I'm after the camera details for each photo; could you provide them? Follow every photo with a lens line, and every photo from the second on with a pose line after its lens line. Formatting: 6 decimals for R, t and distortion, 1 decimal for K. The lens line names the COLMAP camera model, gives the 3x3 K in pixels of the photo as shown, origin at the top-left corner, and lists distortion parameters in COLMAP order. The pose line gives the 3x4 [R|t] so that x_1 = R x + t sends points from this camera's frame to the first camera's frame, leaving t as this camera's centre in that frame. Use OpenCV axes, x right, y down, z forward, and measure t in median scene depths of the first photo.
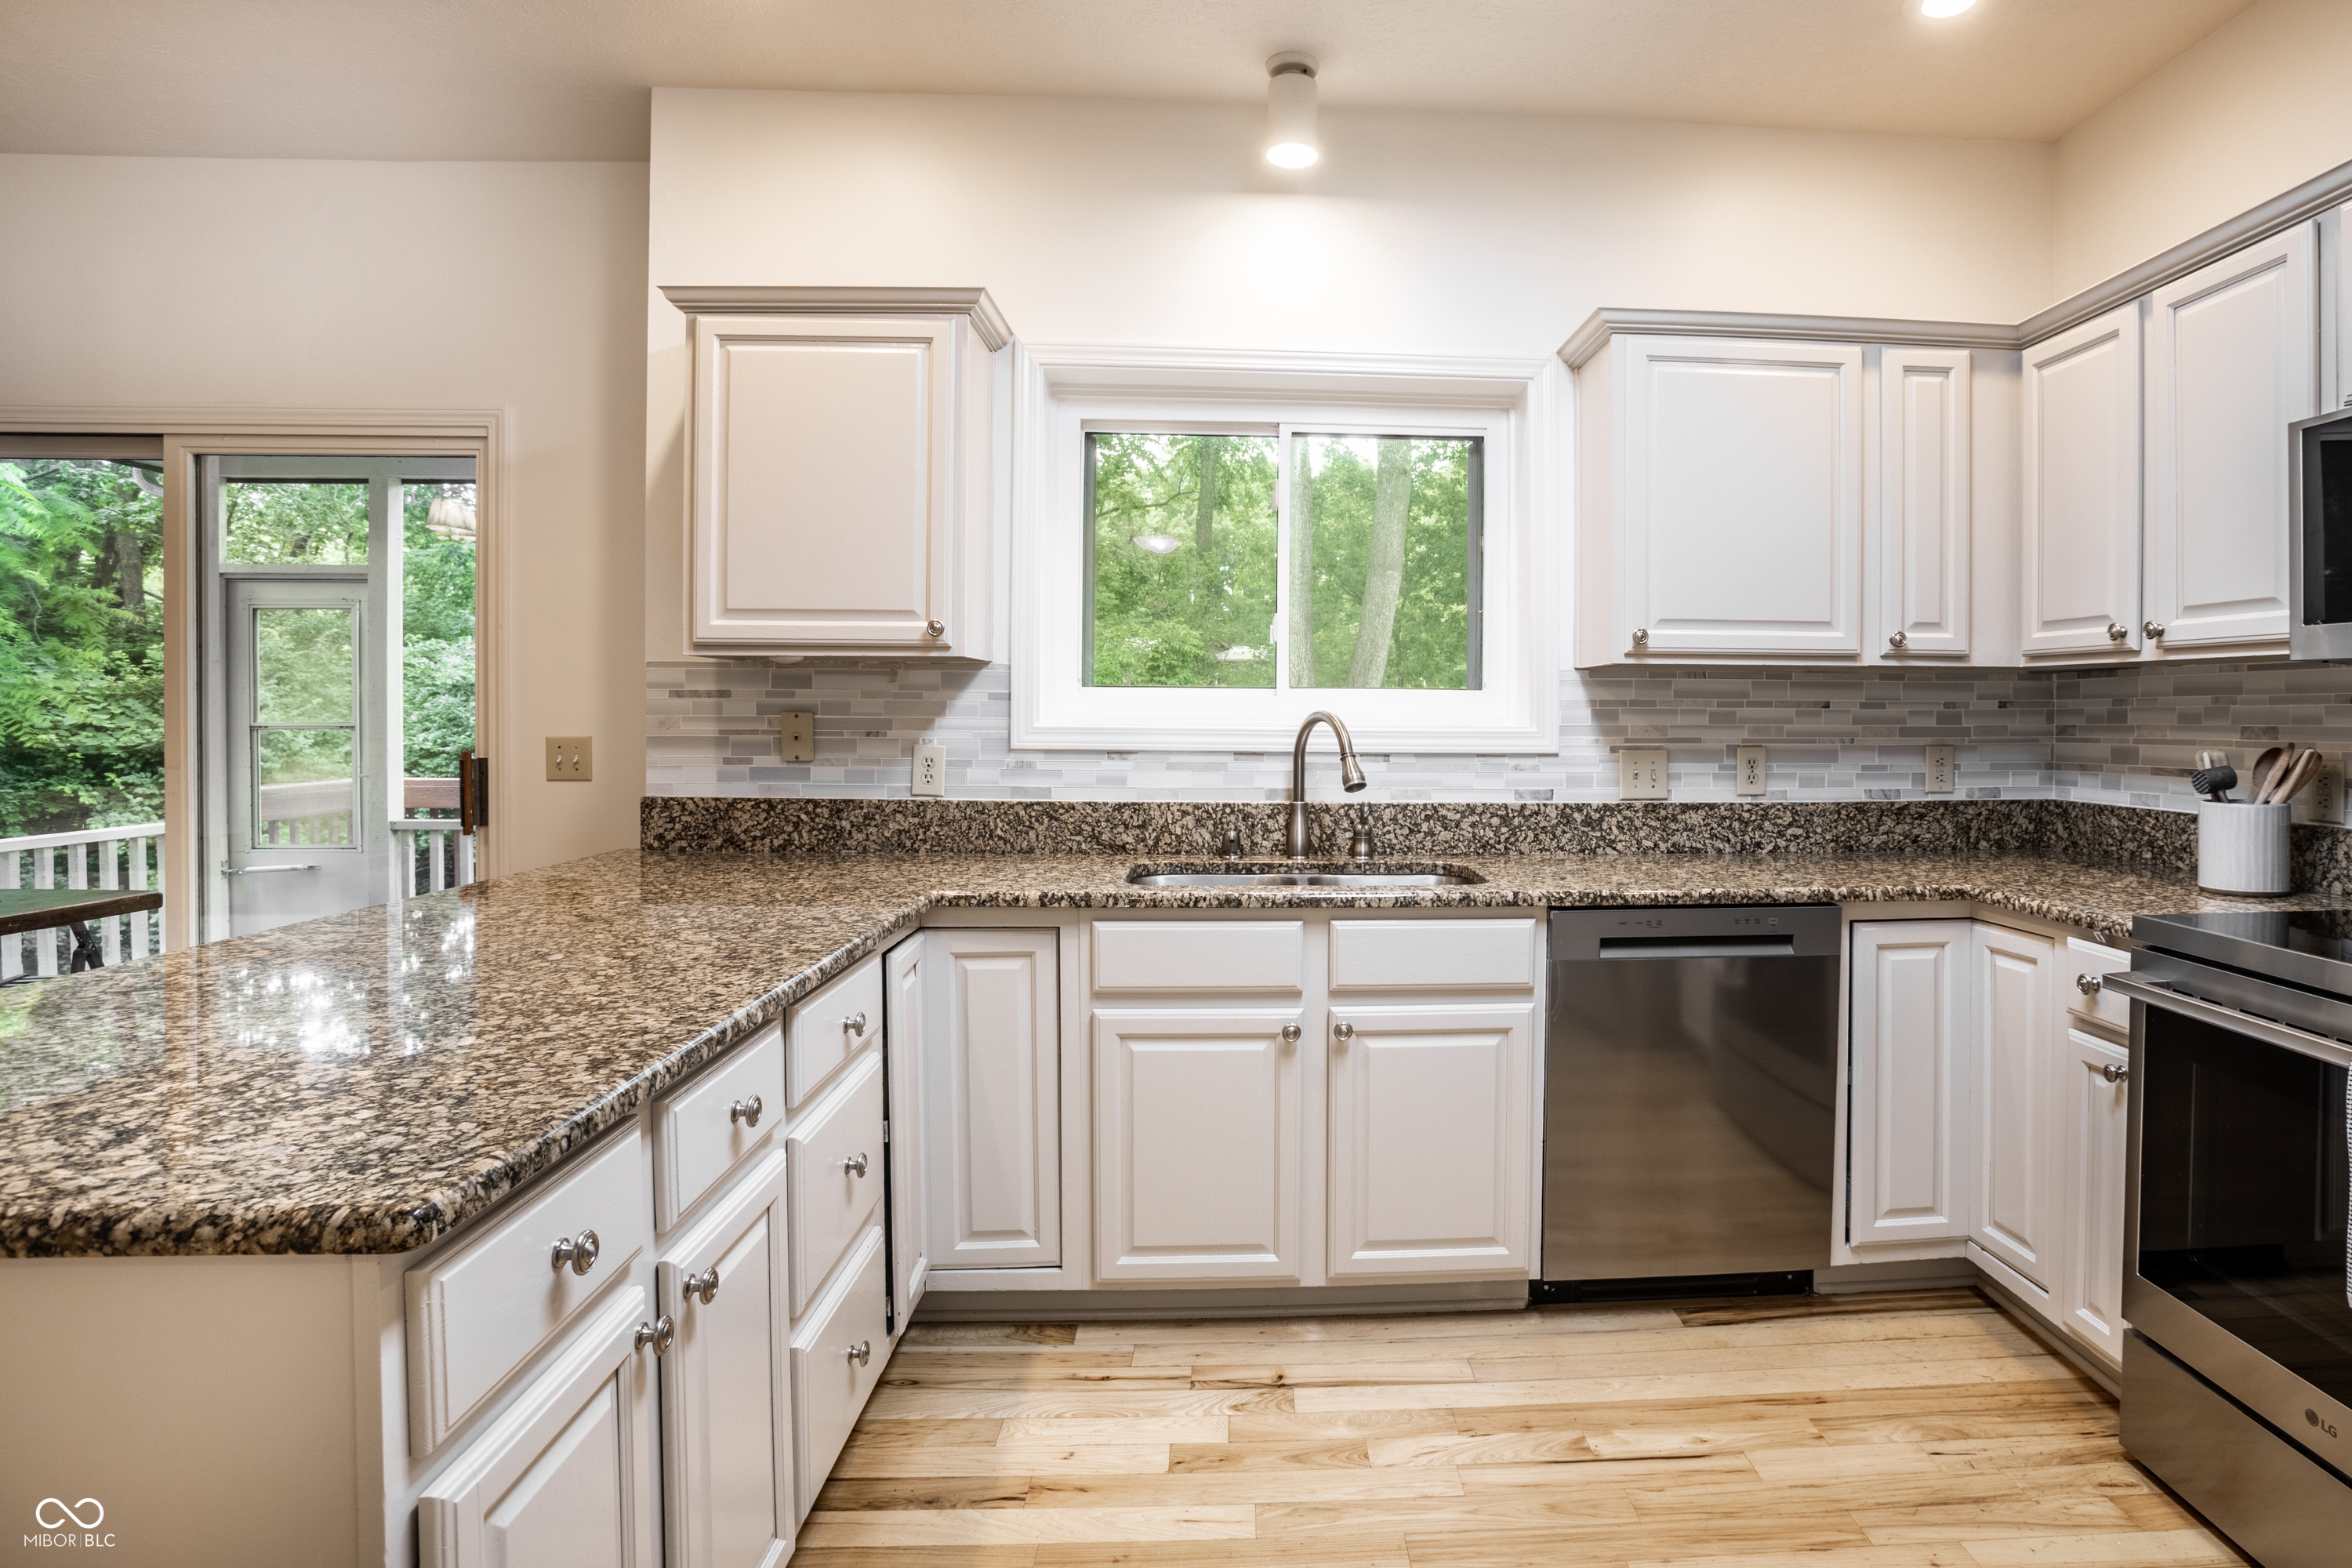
lens RADIAL K [[1253.7, 0, 1316.3], [0, 1253.7, 713.5], [0, 0, 1]] dist [-0.067837, 0.029765]
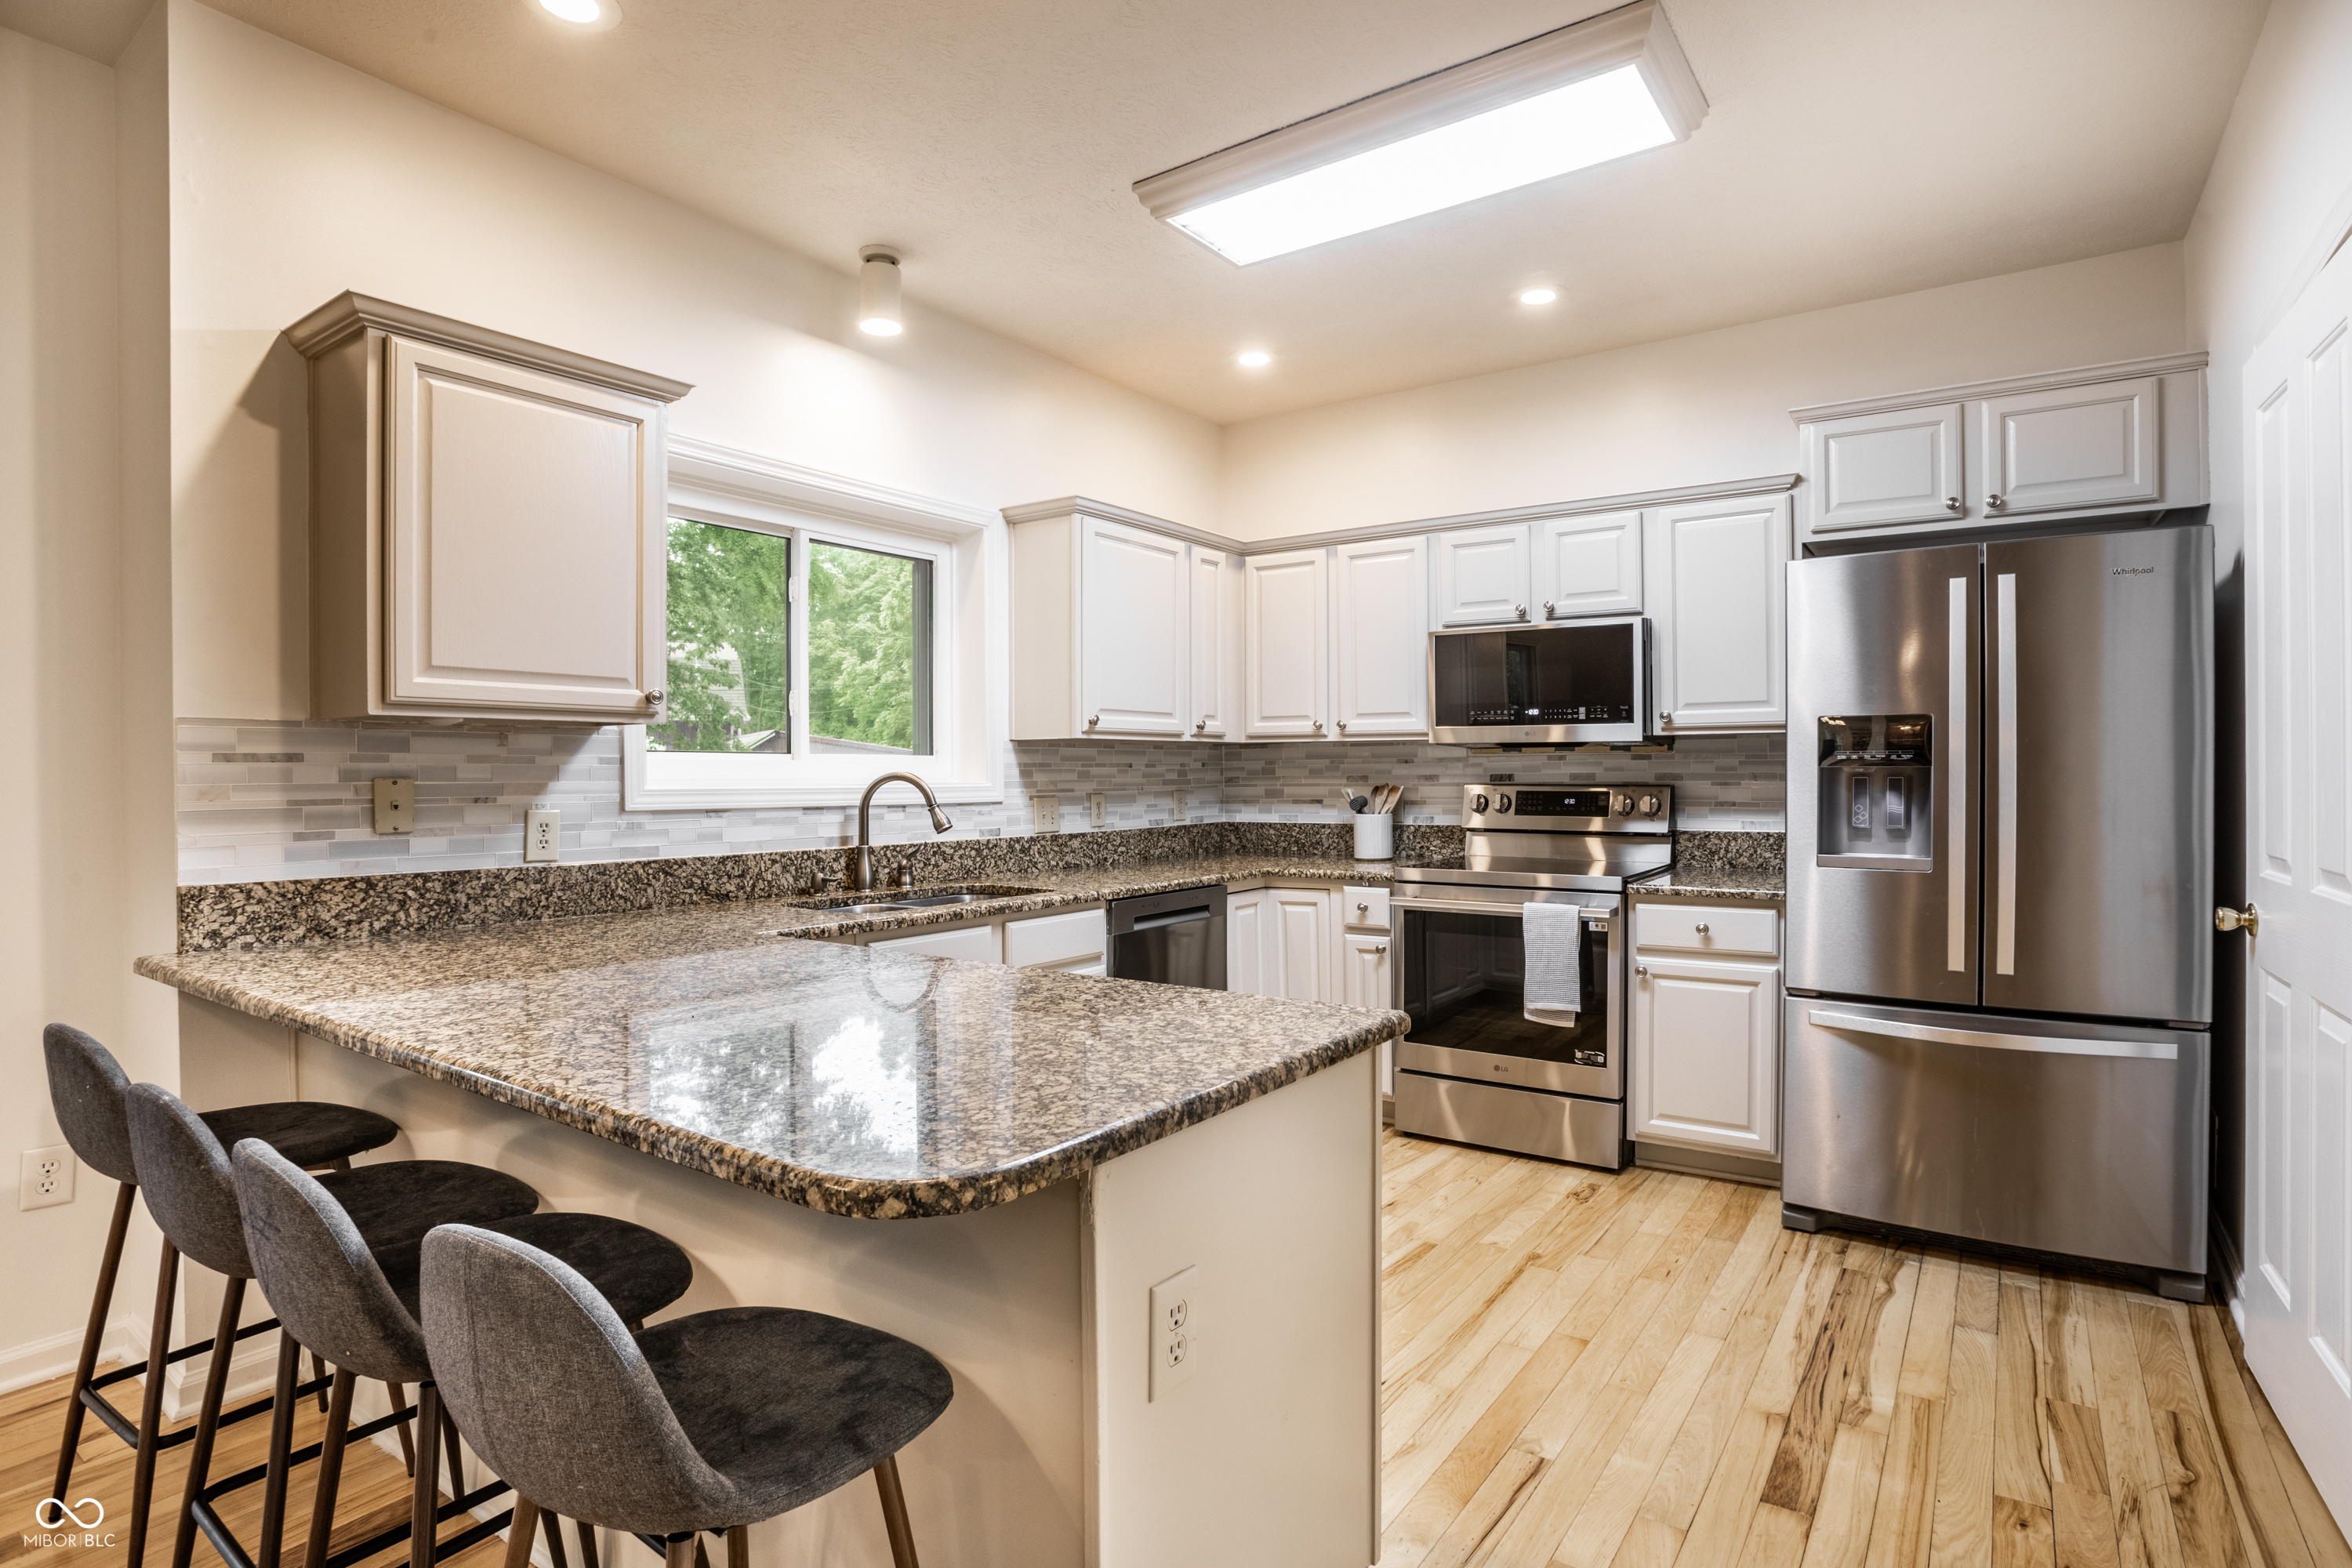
lens RADIAL K [[1226.6, 0, 1224.4], [0, 1226.6, 763.7], [0, 0, 1]] dist [-0.062757, 0.025384]
pose [[0.605008, -0.002920, 0.796214, -0.830093], [0.010922, 0.999930, -0.004632, -0.001135], [-0.796145, 0.011498, 0.604997, -0.008241]]
